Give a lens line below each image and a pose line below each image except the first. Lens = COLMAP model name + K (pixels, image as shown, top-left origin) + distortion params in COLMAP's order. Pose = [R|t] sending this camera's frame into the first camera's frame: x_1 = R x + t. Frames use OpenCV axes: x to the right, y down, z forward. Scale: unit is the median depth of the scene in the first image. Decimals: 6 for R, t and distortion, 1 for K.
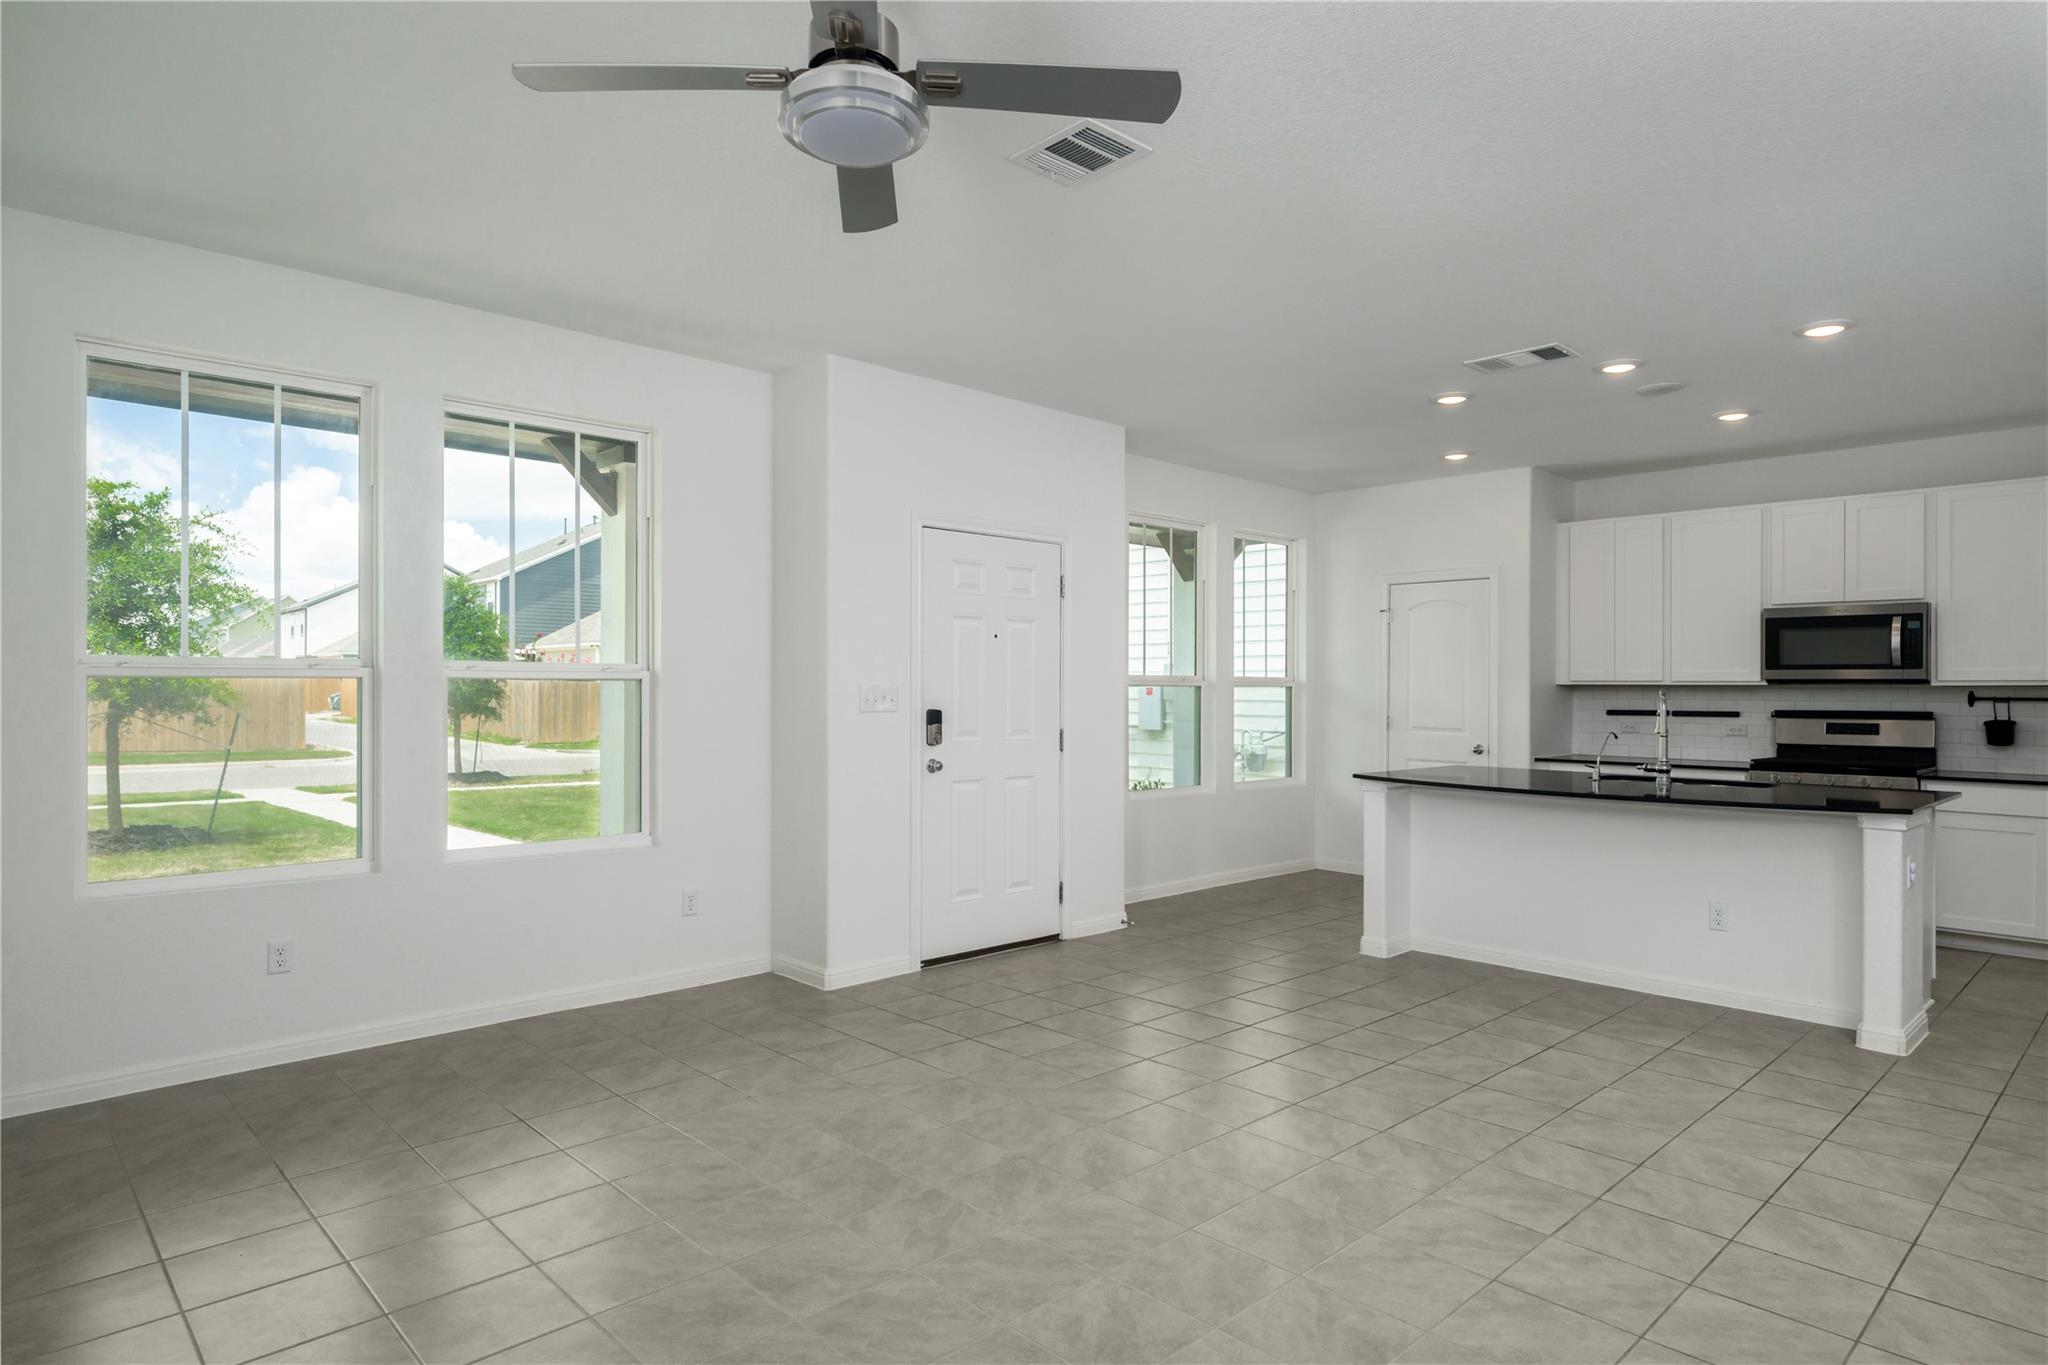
lens RADIAL K [[1149.5, 0, 1024.0], [0, 1149.5, 682.5], [0, 0, 1]] dist [0.001067, 0.000439]
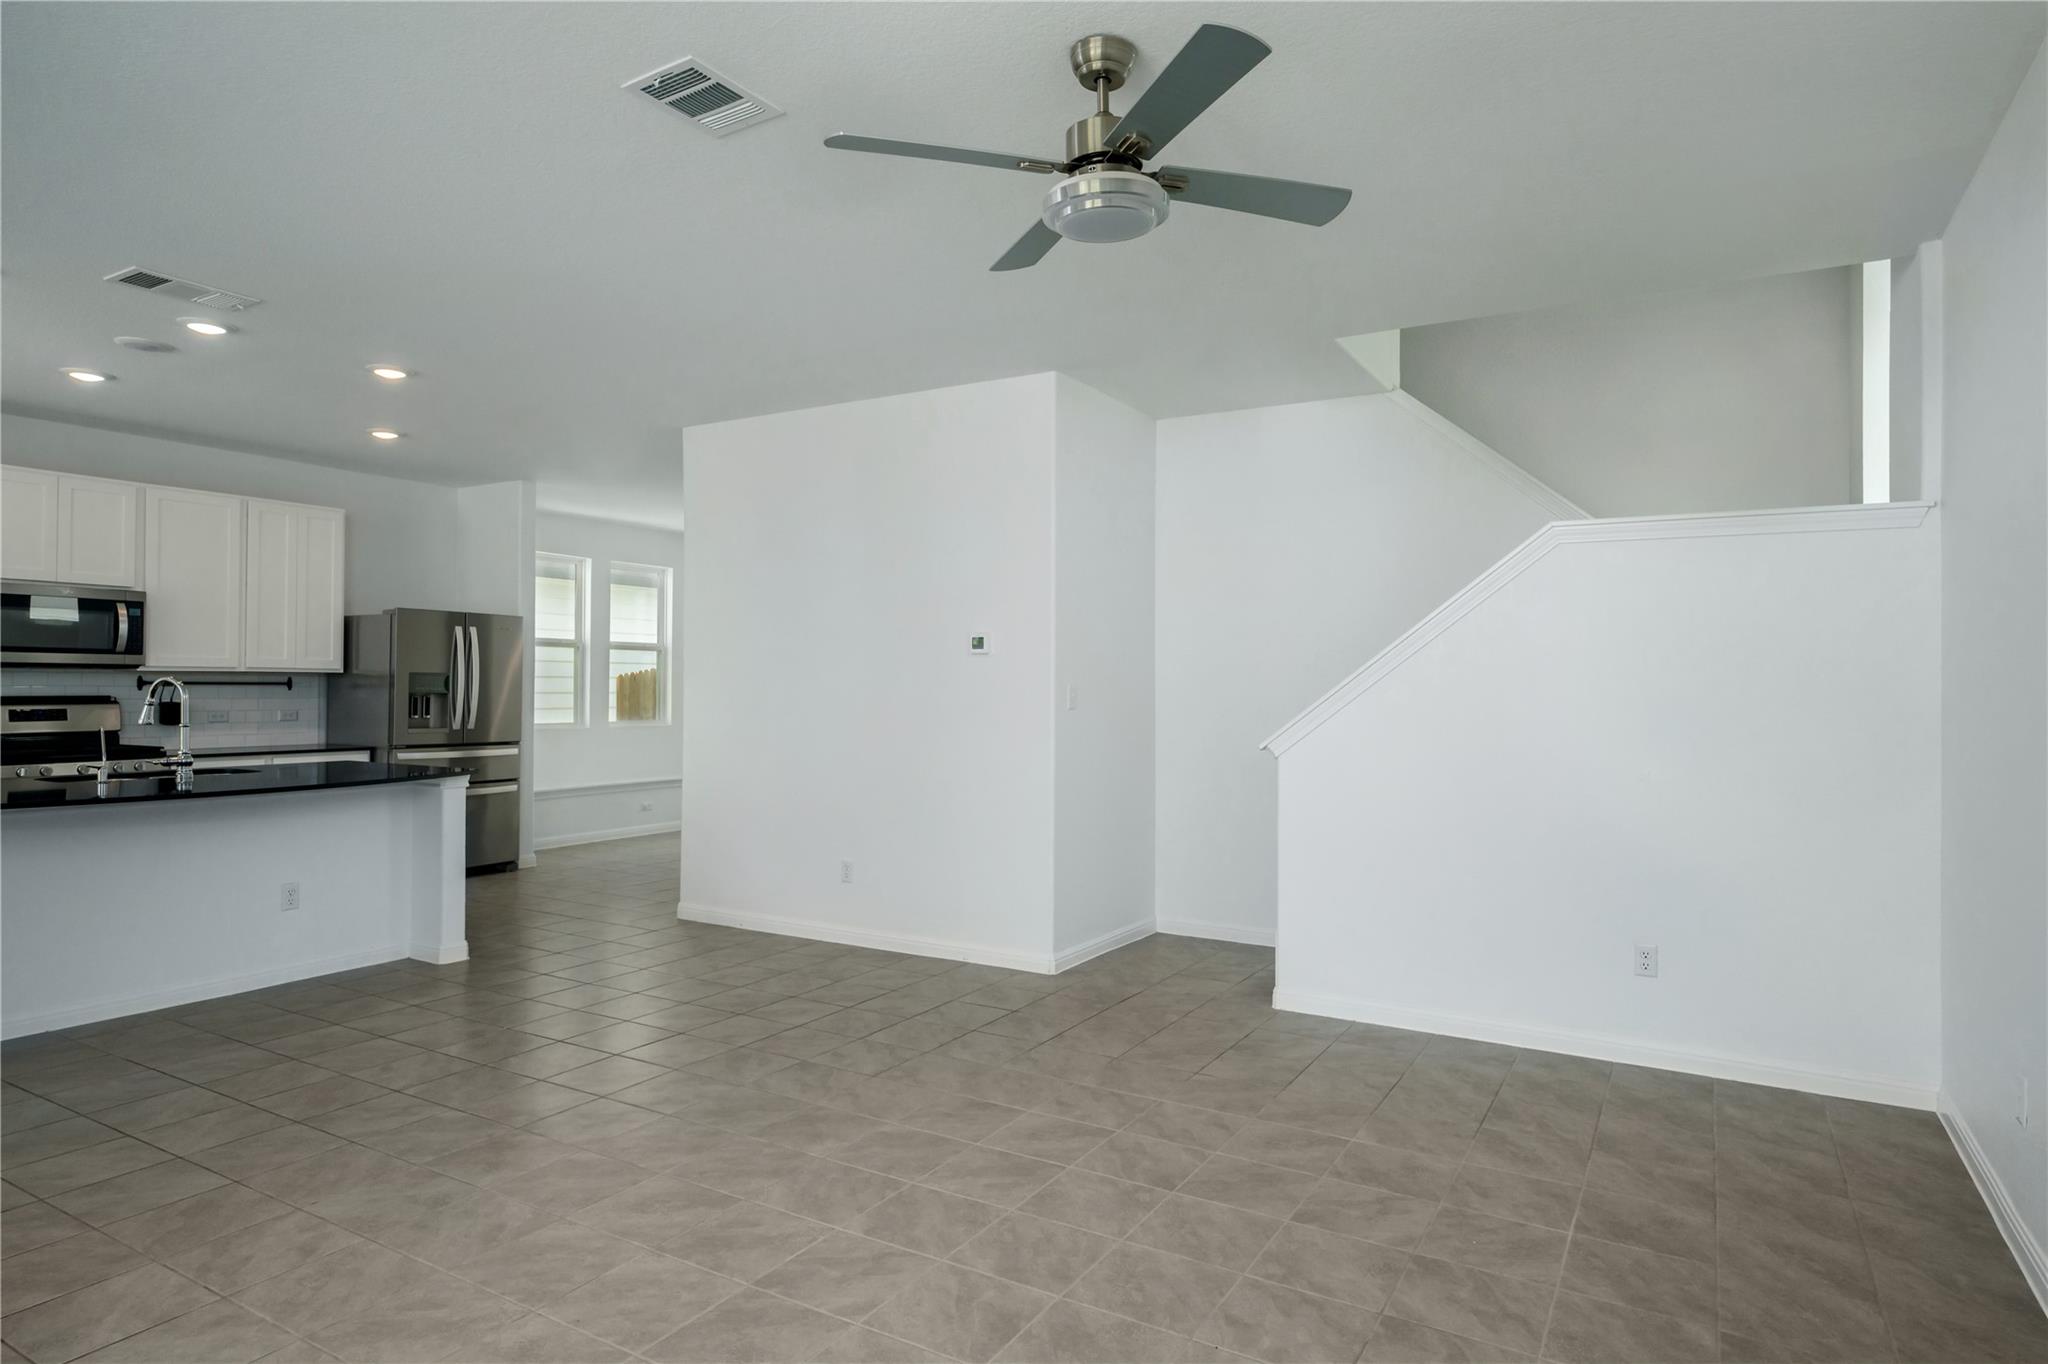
lens RADIAL K [[1187.2, 0, 1024.0], [0, 1187.2, 682.0], [0, 0, 1]] dist [0.001744, 0.000668]
pose [[-0.277080, -0.004896, 0.960834, -0.675862], [-0.015555, 0.999879, 0.000609, -0.000551], [-0.960721, -0.014777, -0.277123, 0.741912]]
